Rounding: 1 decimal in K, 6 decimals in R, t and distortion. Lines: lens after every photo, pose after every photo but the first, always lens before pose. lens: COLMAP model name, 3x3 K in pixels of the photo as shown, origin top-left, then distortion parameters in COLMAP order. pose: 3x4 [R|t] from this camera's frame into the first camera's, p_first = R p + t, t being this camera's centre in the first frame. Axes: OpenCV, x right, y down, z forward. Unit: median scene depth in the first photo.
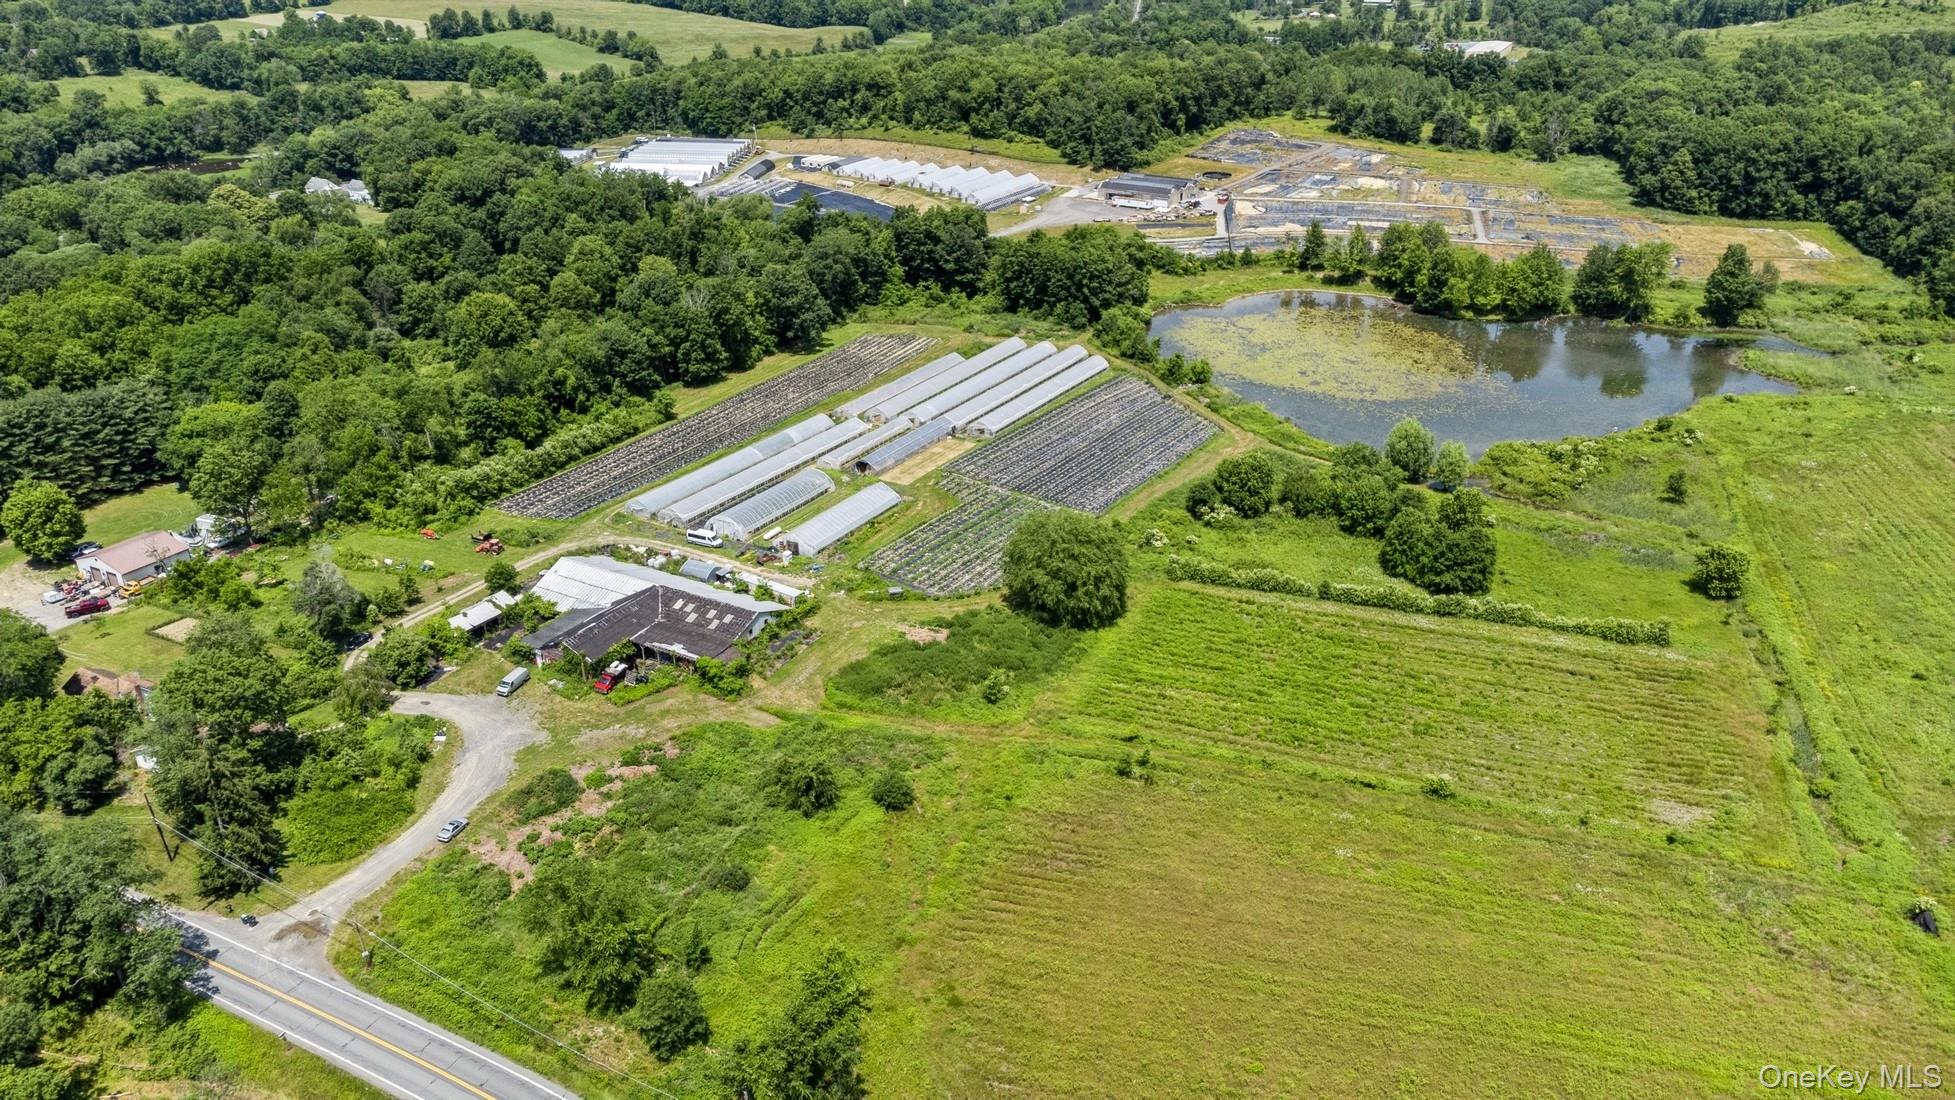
lens RADIAL K [[1432.2, 0, 985.2], [0, 1432.2, 550.8], [0, 0, 1]] dist [0.065169, 0.001556]
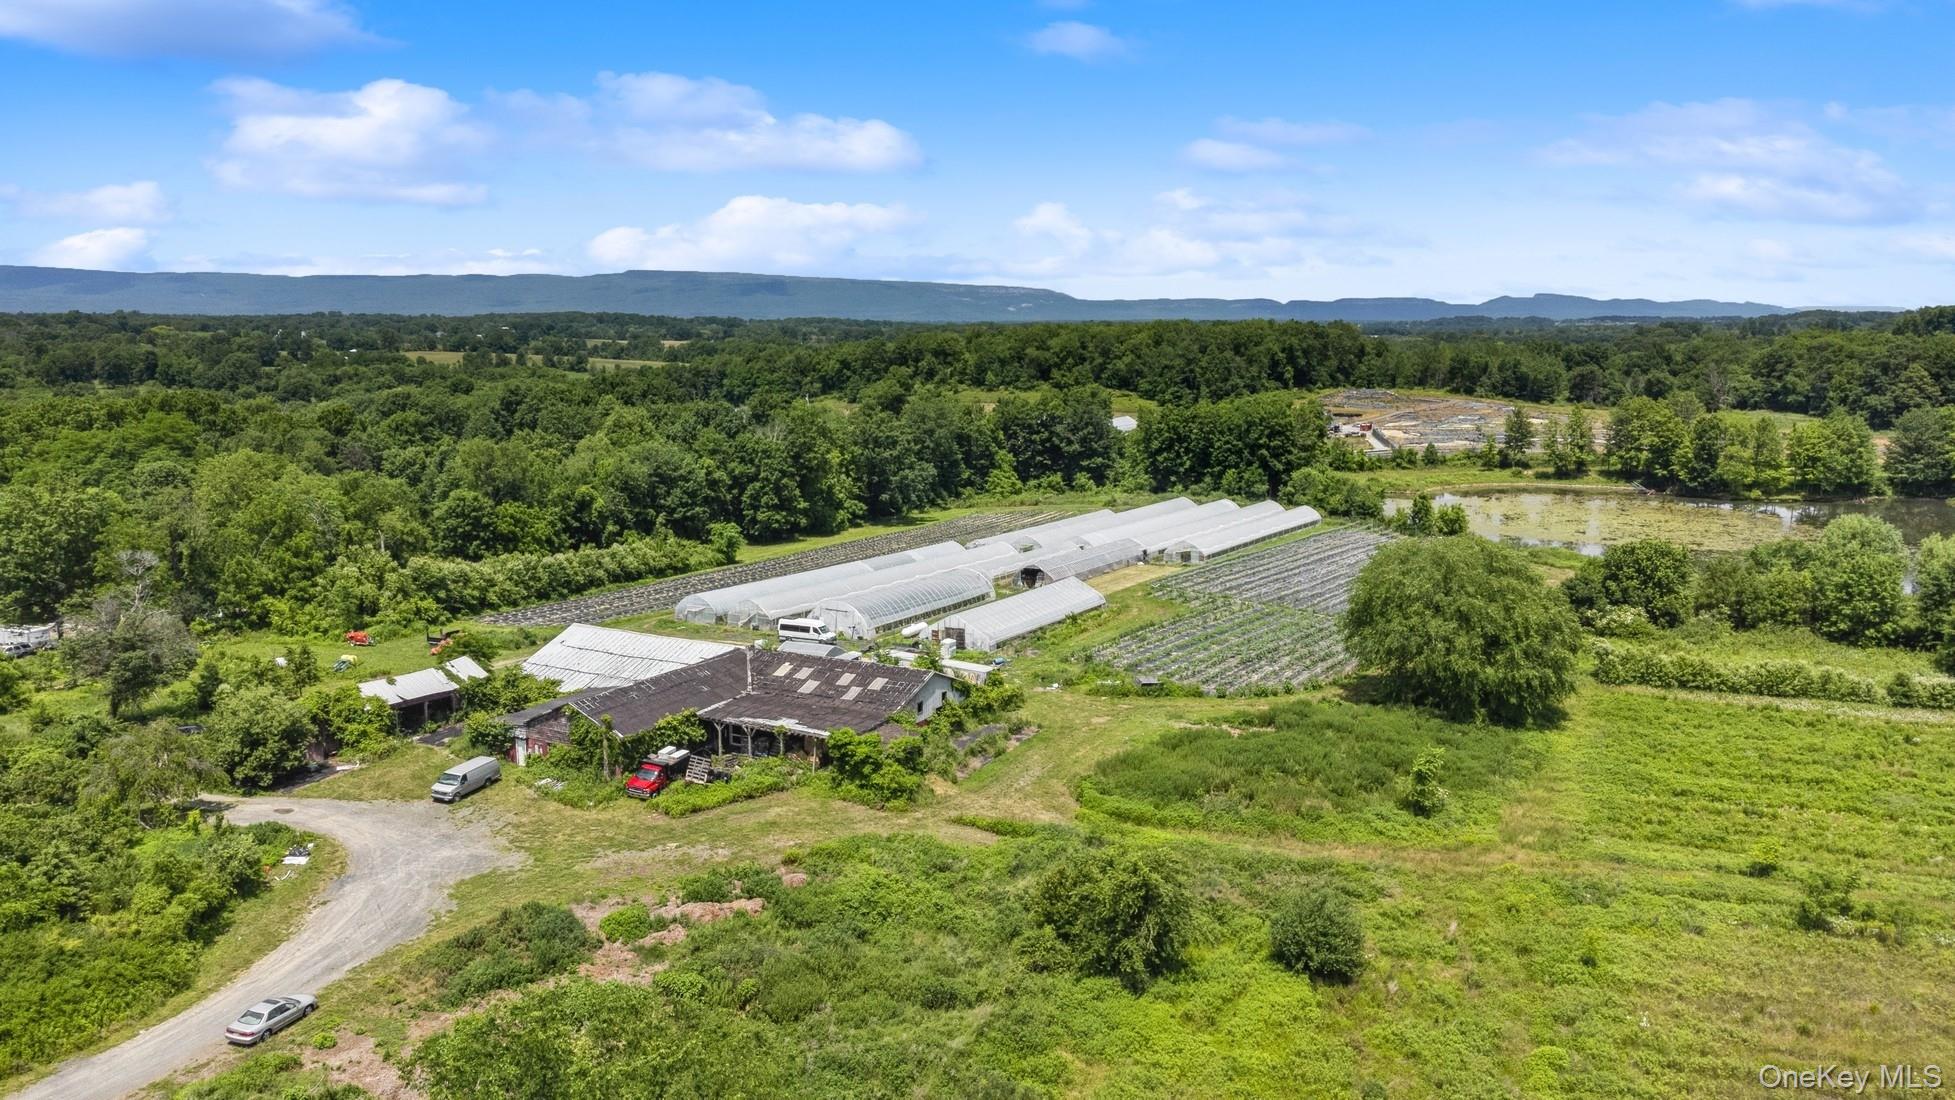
lens RADIAL K [[1432.2, 0, 985.2], [0, 1432.2, 550.8], [0, 0, 1]] dist [0.065169, 0.001556]
pose [[0.999995, -0.002747, -0.001588, -0.132890], [0.002195, 0.960355, -0.278771, 0.143750], [0.002291, 0.278767, 0.960356, 0.452671]]
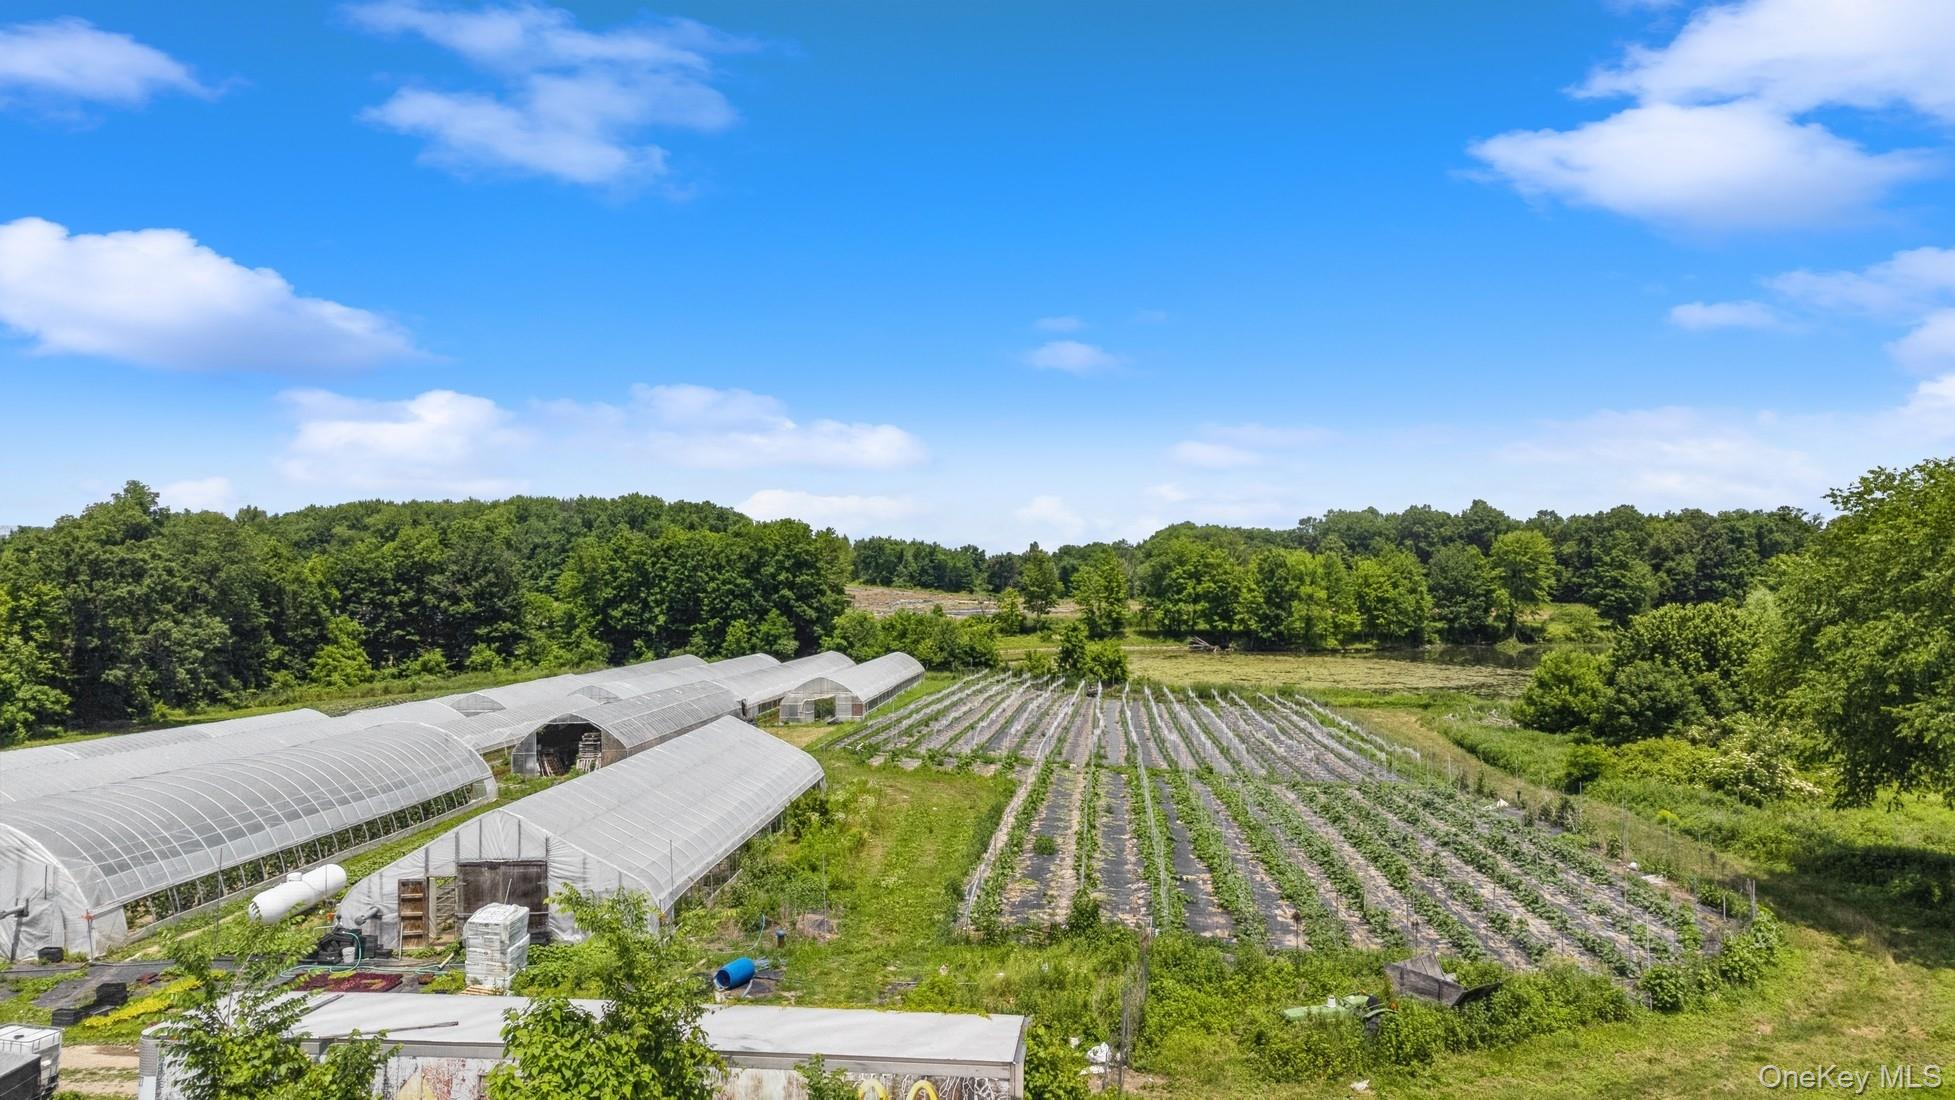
lens RADIAL K [[1447.0, 0, 977.5], [0, 1447.0, 550.0], [0, 0, 1]] dist [-0.001570, 0.069479]
pose [[0.889838, -0.000763, 0.456275, -0.175866], [0.202717, 0.896544, -0.393846, 0.038025], [-0.408771, 0.442954, 0.797934, 0.926962]]
